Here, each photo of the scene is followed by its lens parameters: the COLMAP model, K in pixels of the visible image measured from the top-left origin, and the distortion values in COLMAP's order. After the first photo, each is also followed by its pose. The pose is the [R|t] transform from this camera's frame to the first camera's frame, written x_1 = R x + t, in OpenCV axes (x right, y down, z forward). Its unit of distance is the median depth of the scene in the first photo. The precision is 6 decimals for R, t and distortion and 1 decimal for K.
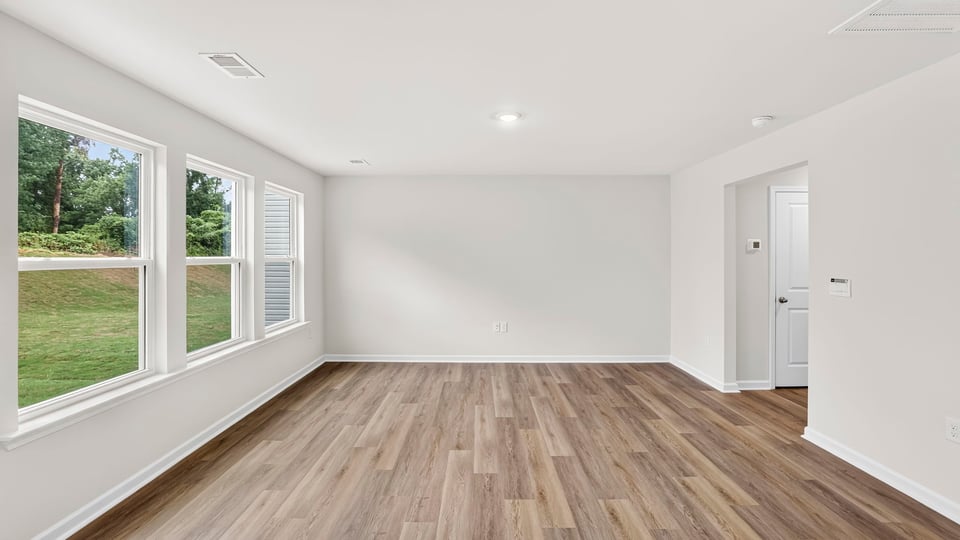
lens RADIAL K [[407.0, 0, 484.0], [0, 407.0, 258.0], [0, 0, 1]] dist [-0.016341, 0.000013]
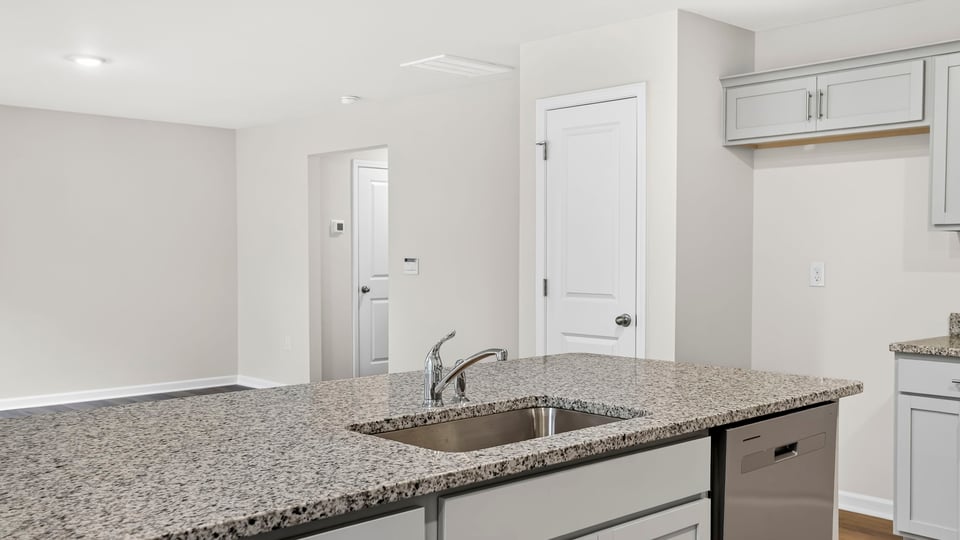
lens RADIAL K [[958.1, 0, 457.9], [0, 958.1, 270.6], [0, 0, 1]] dist [0.079002, -0.001787]
pose [[0.730978, -0.015693, 0.682221, -0.544708], [0.001667, 0.999774, 0.021212, 0.018608], [-0.682399, -0.014369, 0.730838, -0.674579]]
